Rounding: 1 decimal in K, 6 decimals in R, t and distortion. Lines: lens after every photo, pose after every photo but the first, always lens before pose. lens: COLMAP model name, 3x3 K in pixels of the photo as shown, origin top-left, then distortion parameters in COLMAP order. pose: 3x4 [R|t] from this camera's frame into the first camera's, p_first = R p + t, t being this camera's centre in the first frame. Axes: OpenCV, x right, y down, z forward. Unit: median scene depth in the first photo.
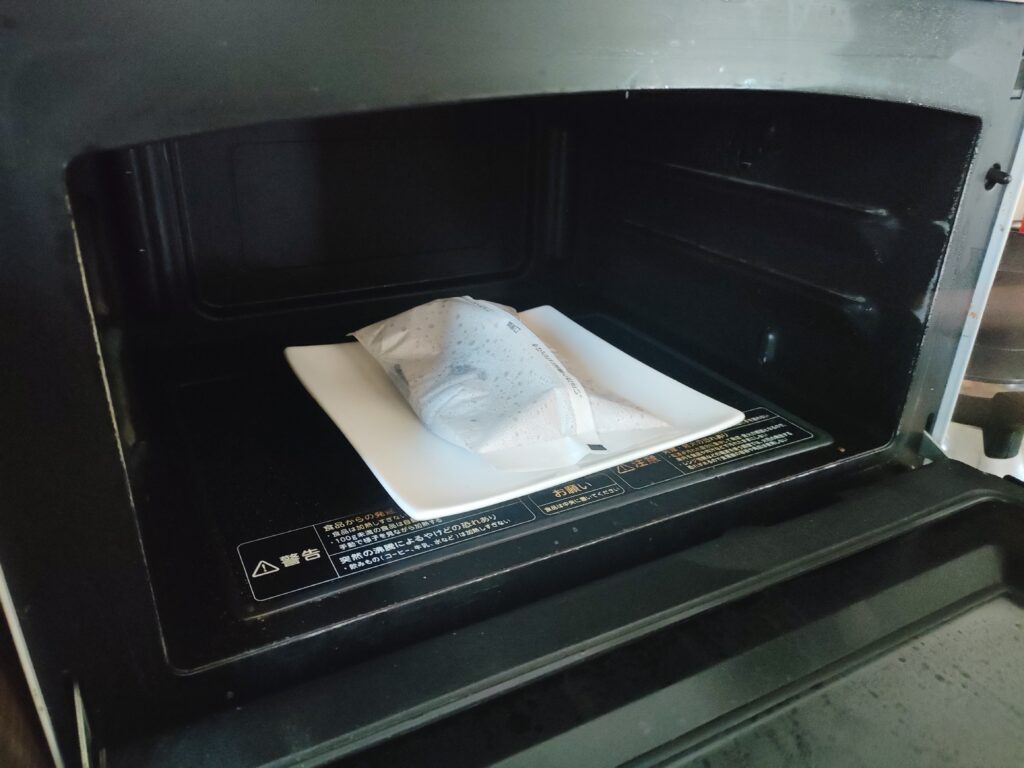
lens RADIAL K [[770.0, 0, 512.0], [0, 770.0, 384.0], [0, 0, 1]] dist [0.002582, -0.003645]
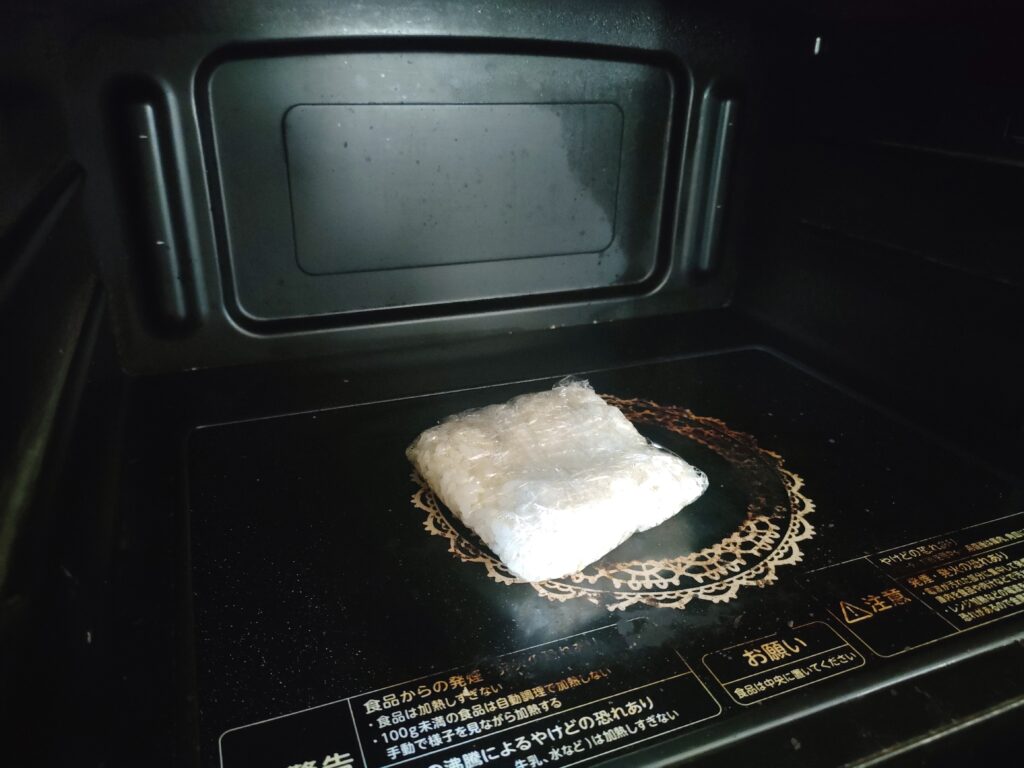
lens RADIAL K [[770.0, 0, 512.0], [0, 770.0, 384.0], [0, 0, 1]] dist [0.002582, -0.003645]
pose [[0.993718, 0.043580, -0.103076, -0.079617], [-0.045158, 0.998895, -0.013018, -0.059557], [0.102395, 0.017591, 0.994588, 0.410997]]
